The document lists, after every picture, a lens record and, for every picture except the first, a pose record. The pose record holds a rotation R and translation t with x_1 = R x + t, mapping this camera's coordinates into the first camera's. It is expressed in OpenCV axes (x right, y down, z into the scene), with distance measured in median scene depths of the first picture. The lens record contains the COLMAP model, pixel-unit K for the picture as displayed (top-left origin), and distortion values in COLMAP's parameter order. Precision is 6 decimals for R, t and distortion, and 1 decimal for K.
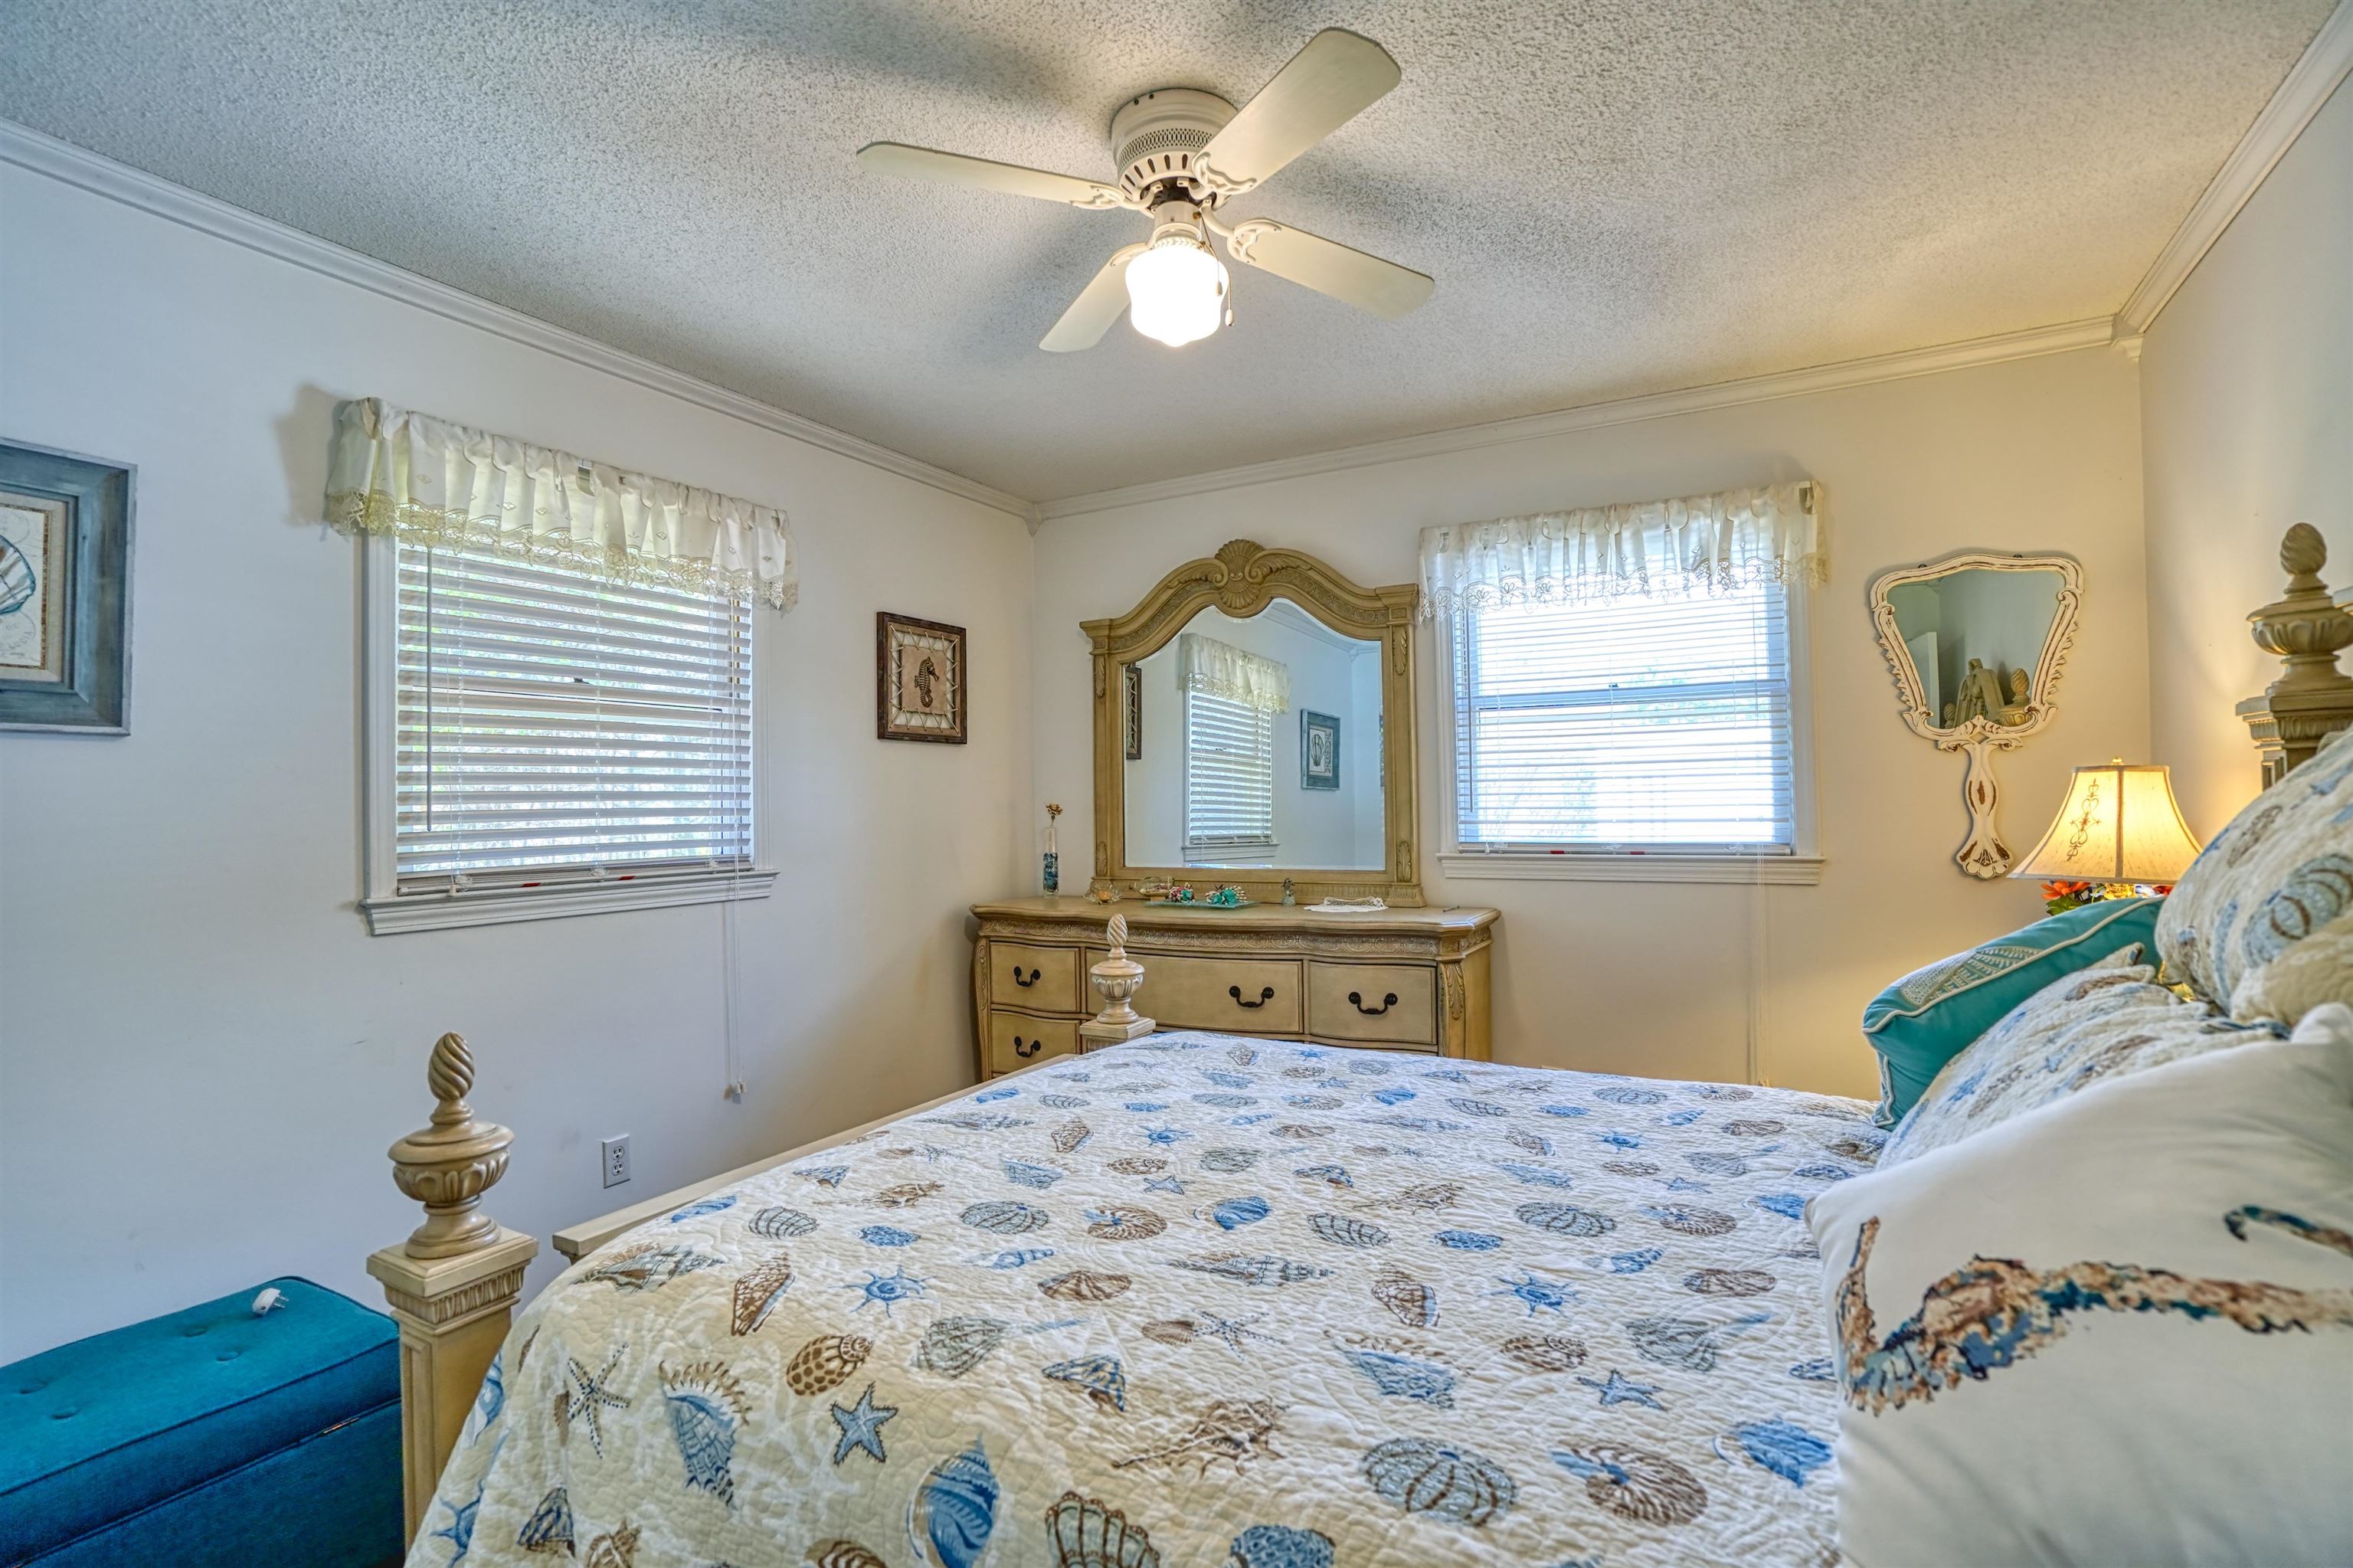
lens RADIAL K [[1104.3, 0, 1169.3], [0, 1104.3, 788.0], [0, 0, 1]] dist [-0.068434, 0.030133]
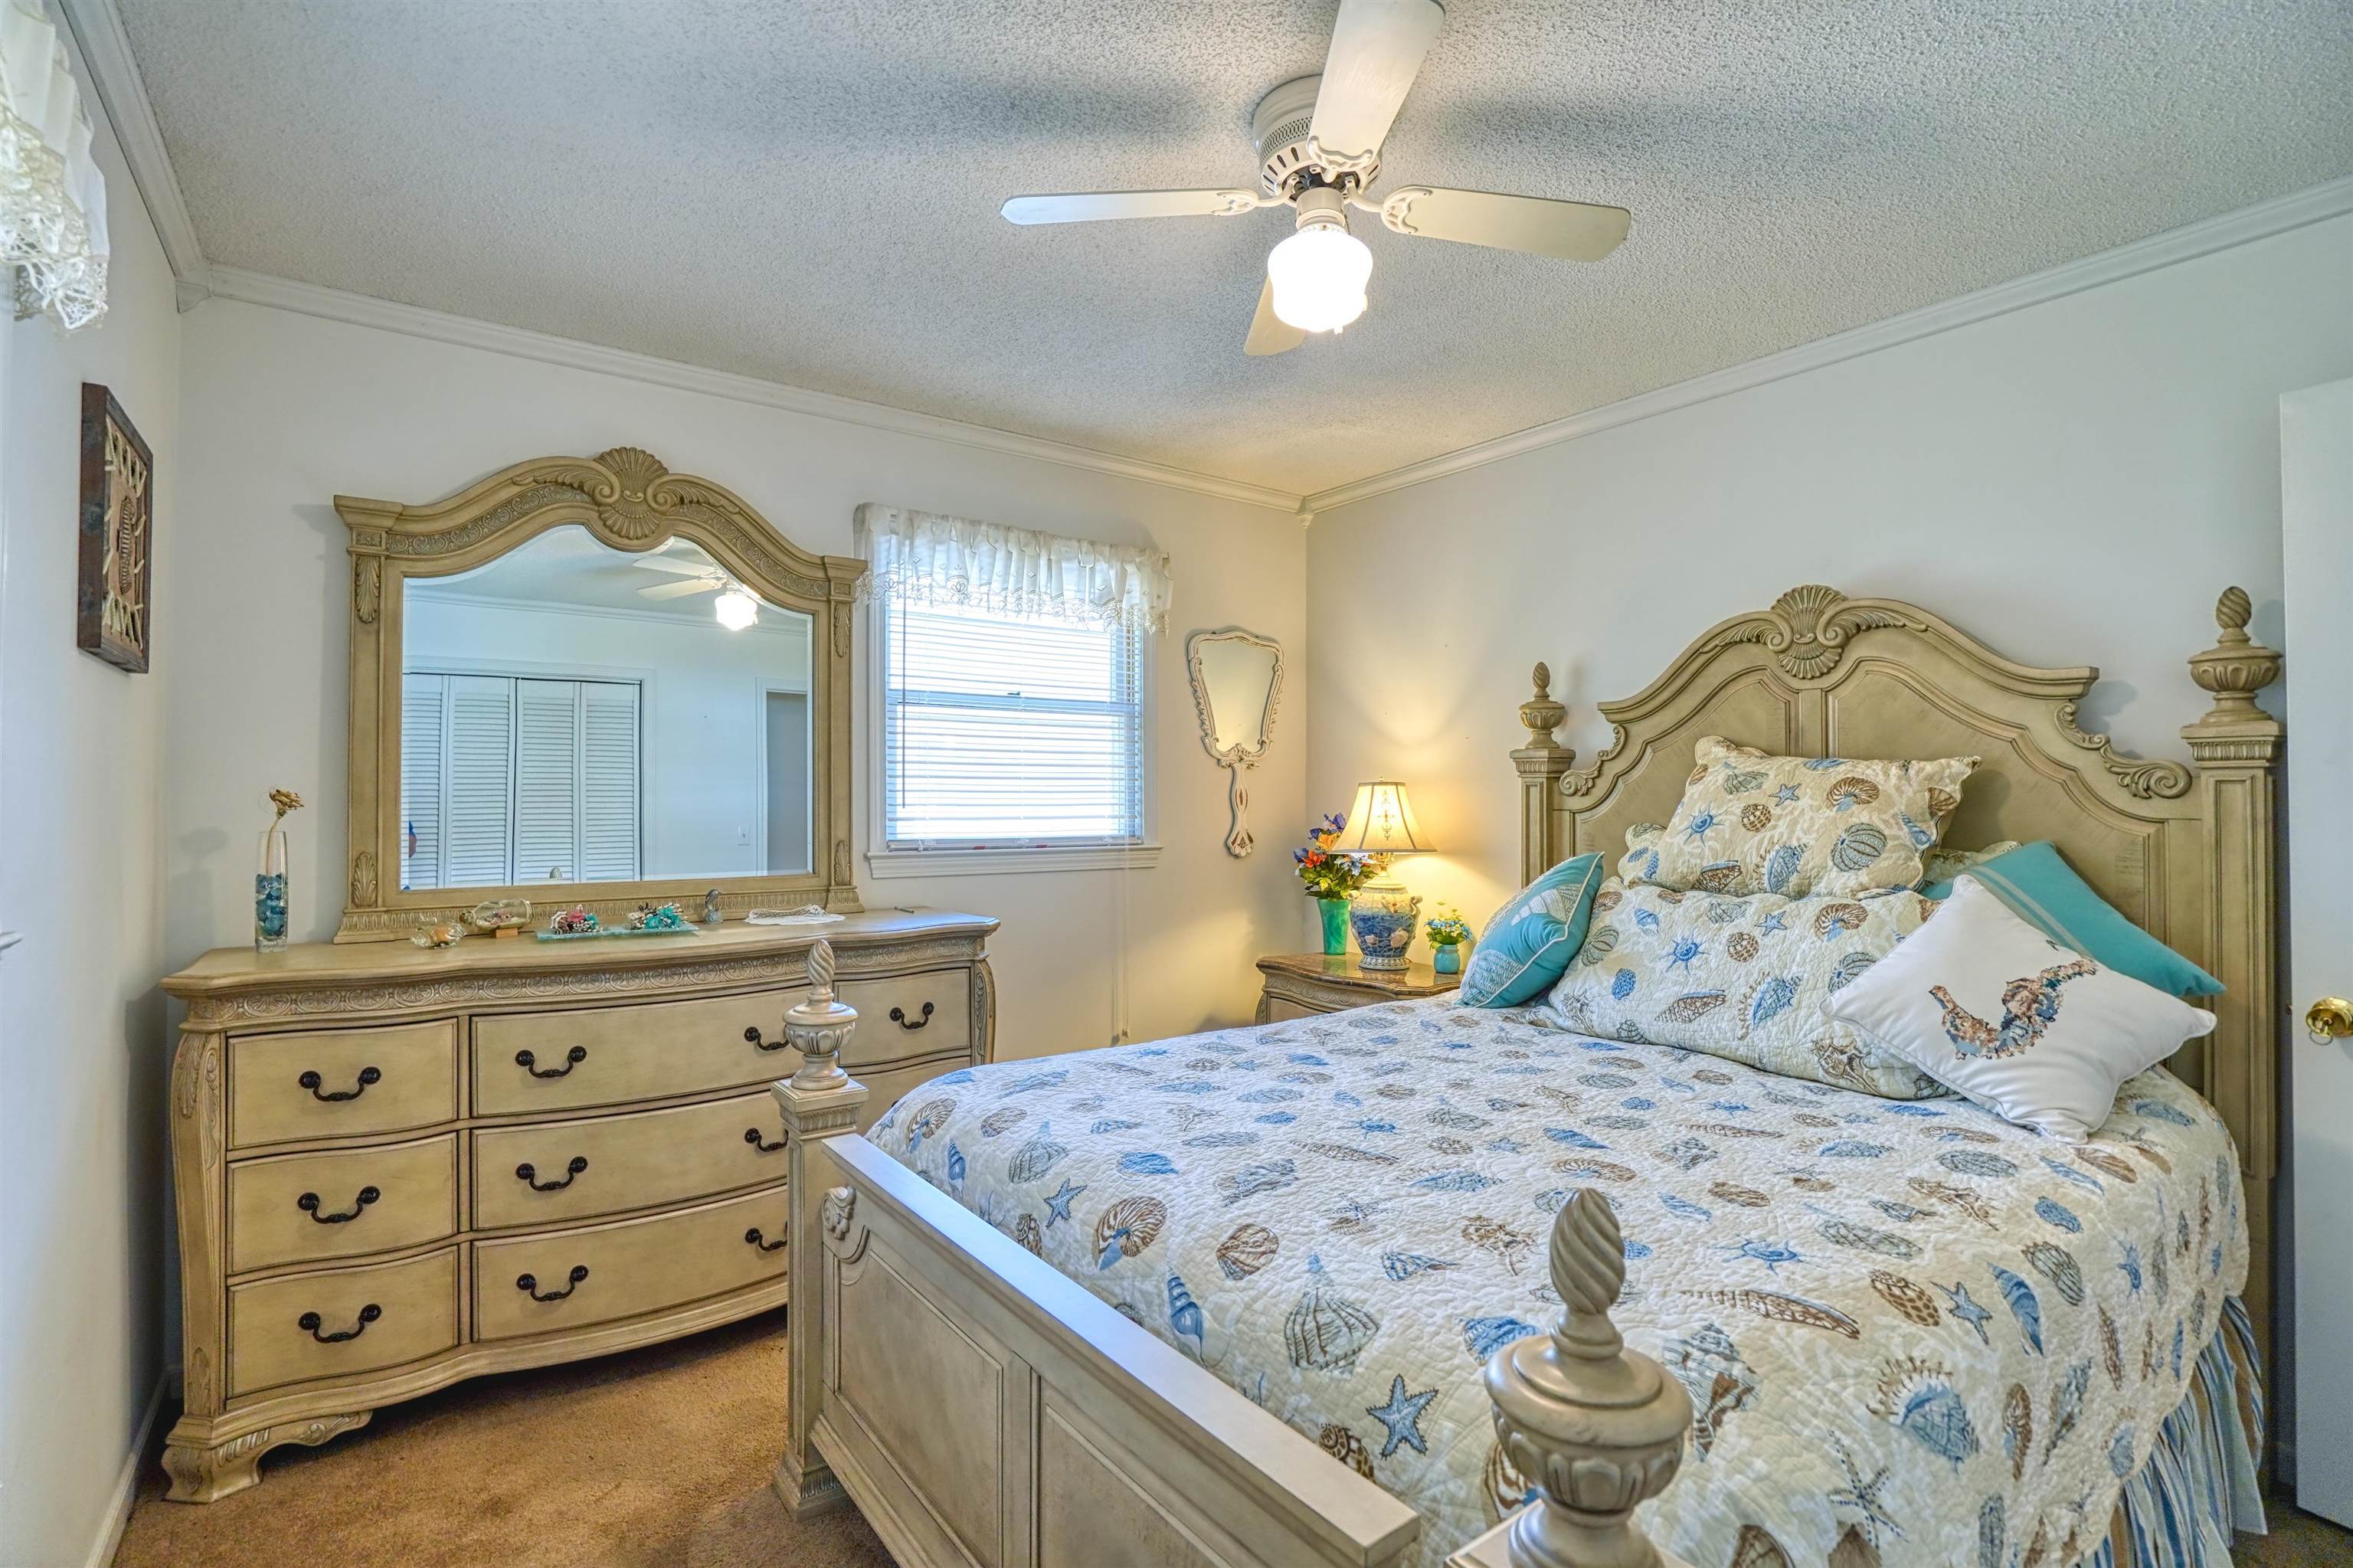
lens RADIAL K [[1104.3, 0, 1169.3], [0, 1104.3, 788.0], [0, 0, 1]] dist [-0.068434, 0.030133]
pose [[0.401569, 0.023891, 0.915517, -0.593755], [-0.021116, 0.999635, -0.016824, 0.017135], [-0.915585, -0.012576, 0.401927, 0.457667]]
